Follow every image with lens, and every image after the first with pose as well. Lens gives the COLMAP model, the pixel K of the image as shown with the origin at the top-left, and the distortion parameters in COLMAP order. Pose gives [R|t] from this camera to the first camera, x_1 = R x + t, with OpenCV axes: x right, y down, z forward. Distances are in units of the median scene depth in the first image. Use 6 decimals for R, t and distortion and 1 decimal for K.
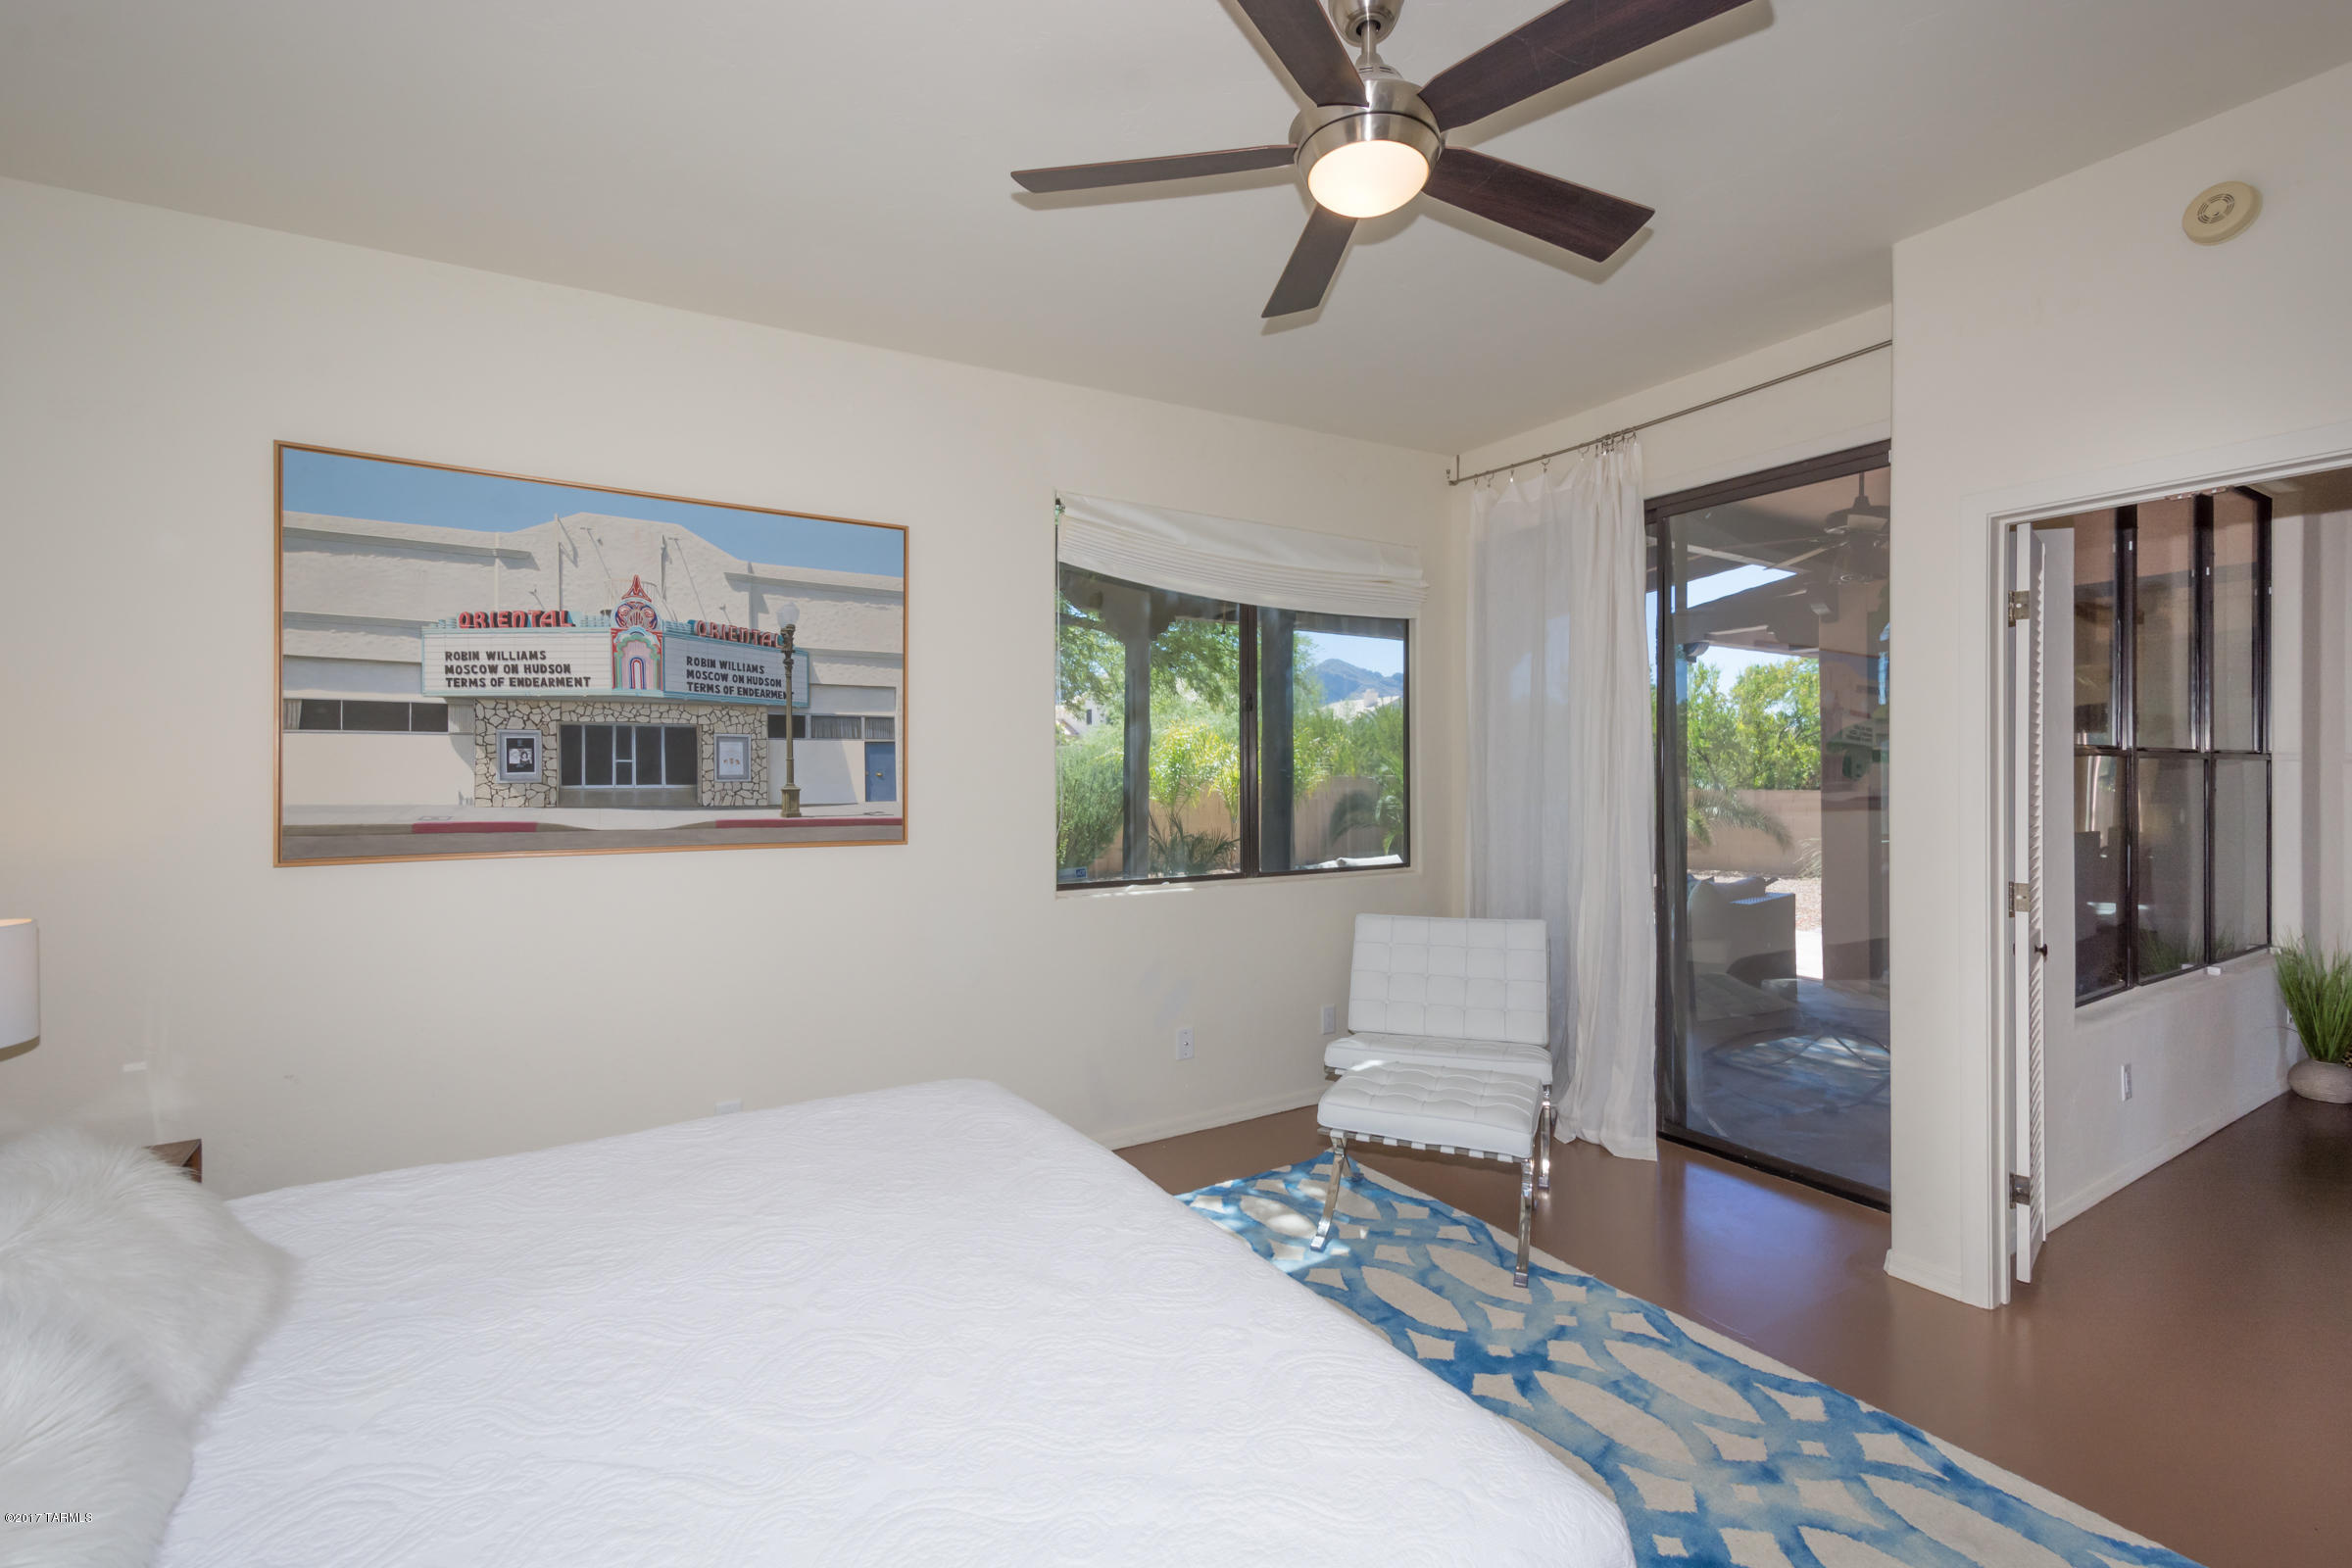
lens RADIAL K [[1035.1, 0, 1171.8], [0, 1035.1, 776.1], [0, 0, 1]] dist [0.017394, -0.006302]
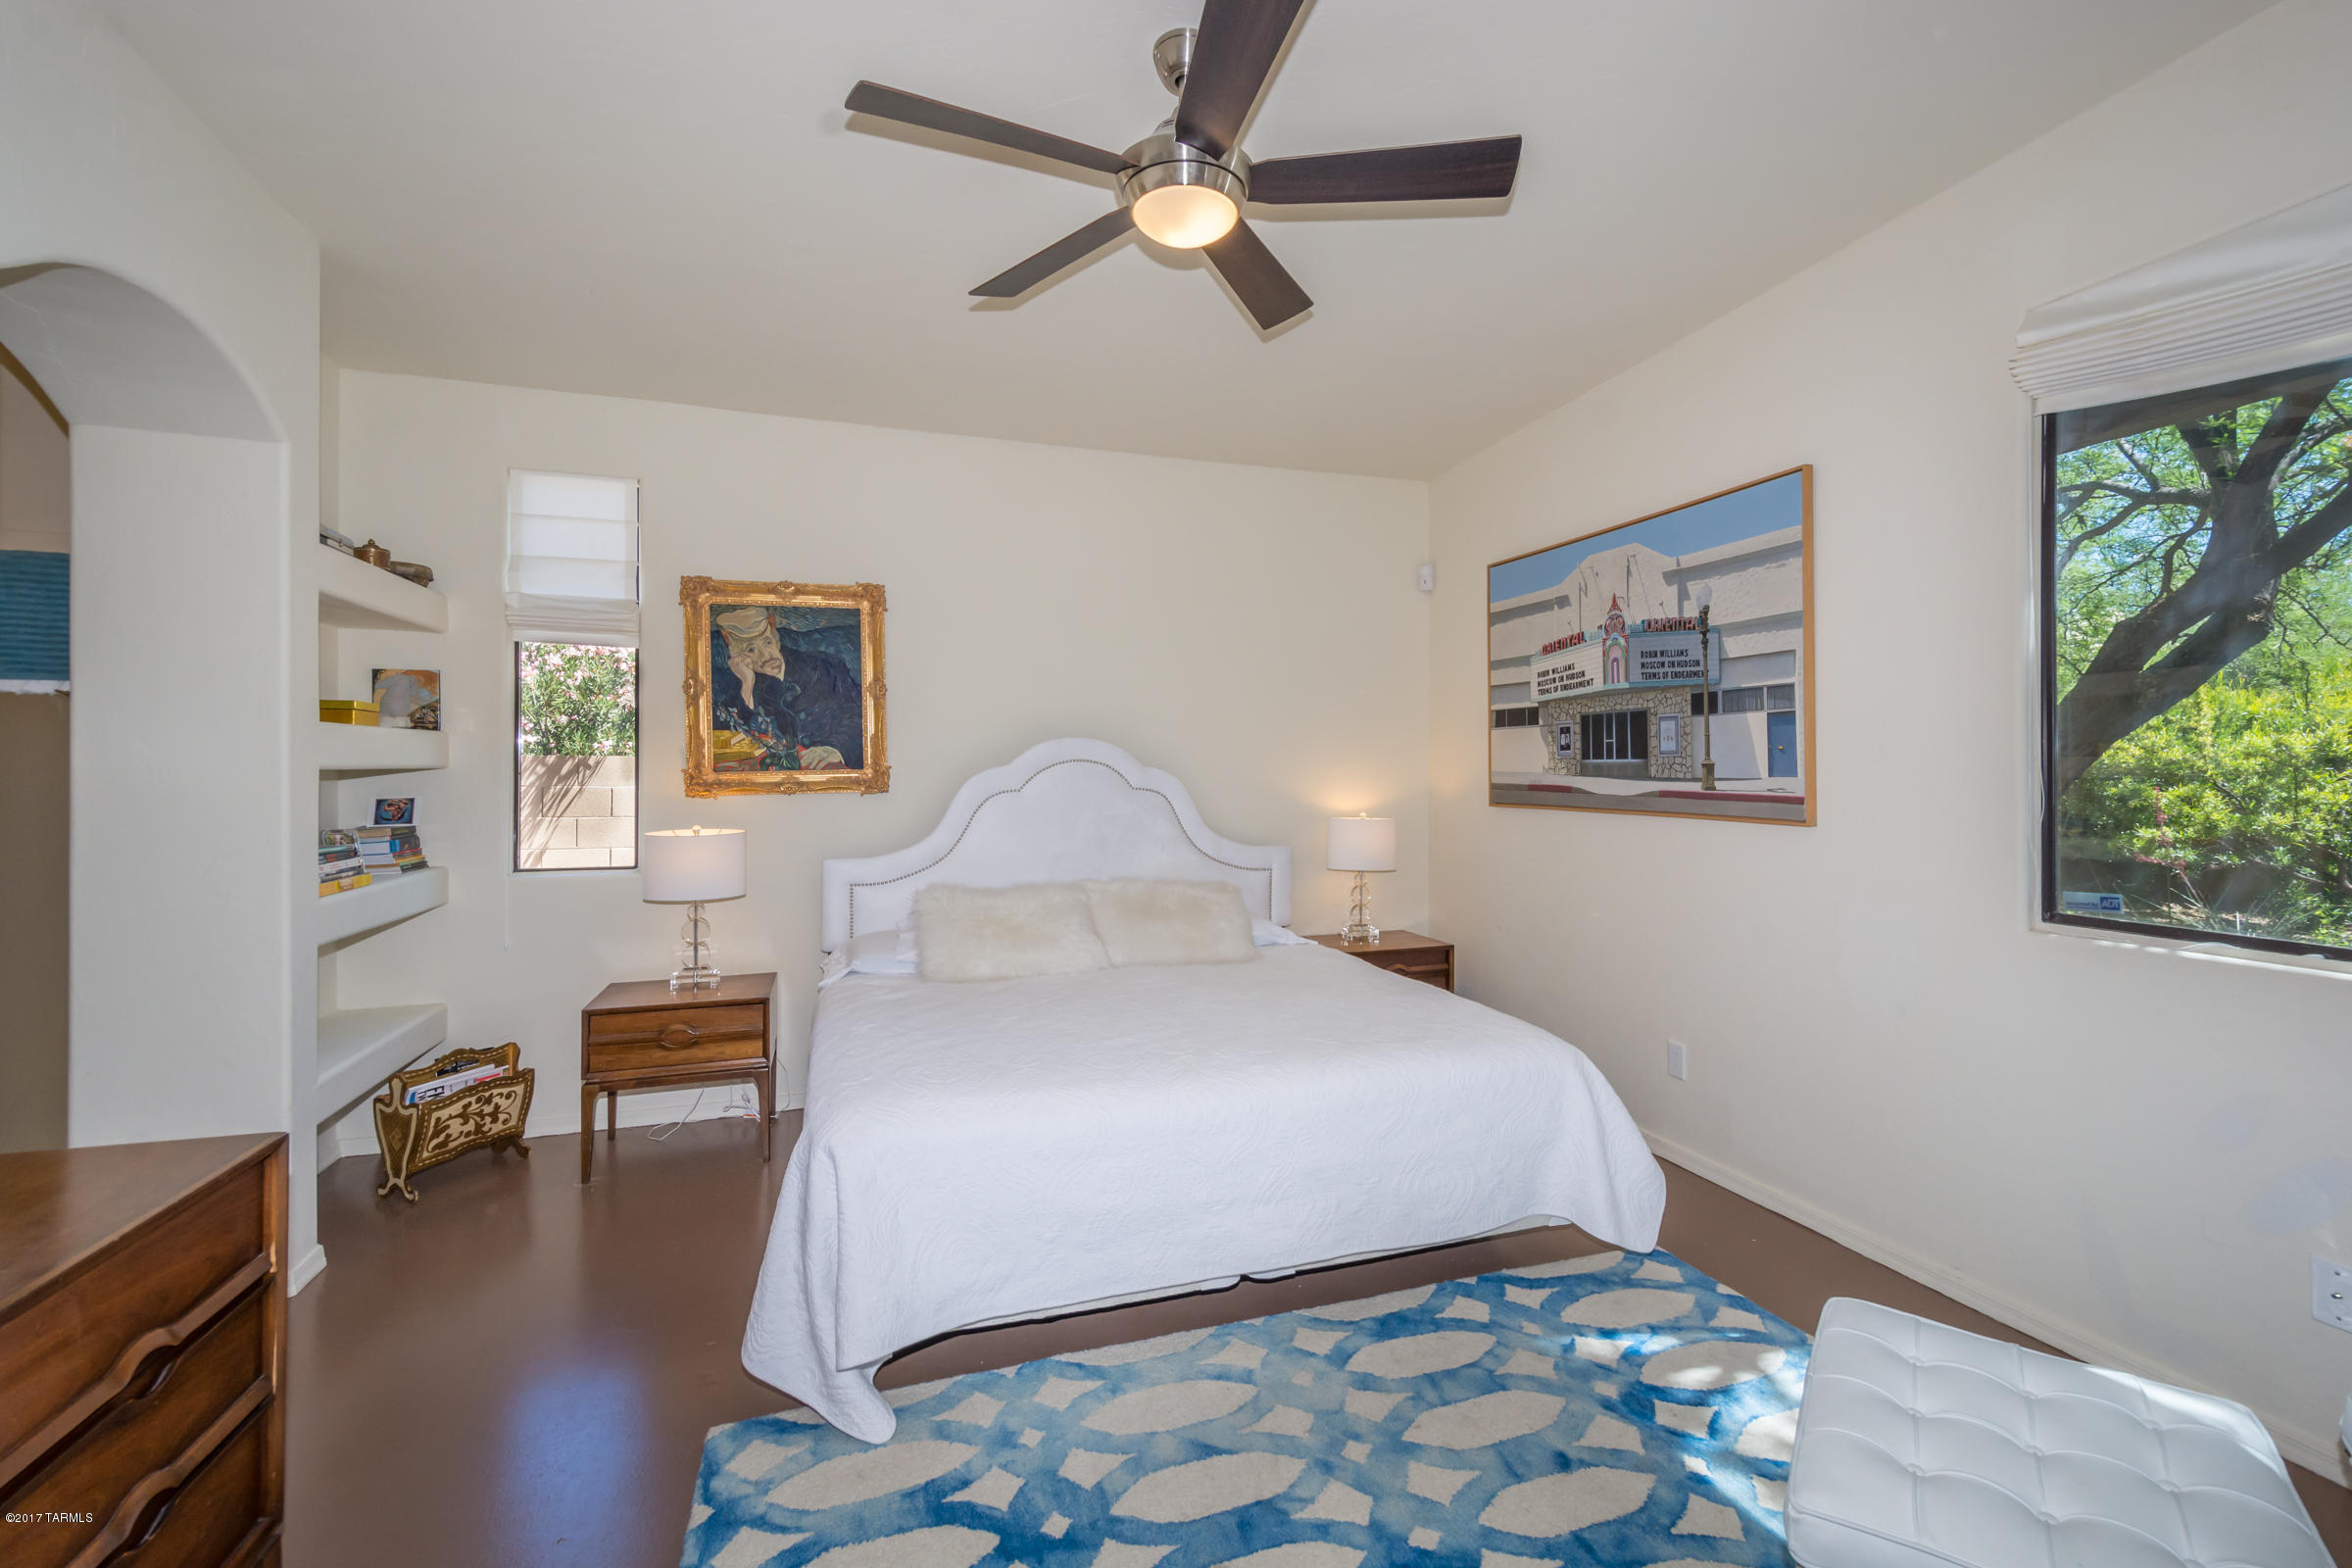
lens RADIAL K [[1035.1, 0, 1183.4], [0, 1035.1, 735.6], [0, 0, 1]] dist [0.017394, -0.006302]
pose [[-0.257843, -0.026453, -0.965825, 0.812256], [0.004126, 0.999586, -0.028479, 0.012863], [0.966178, -0.011328, -0.257627, 0.798417]]
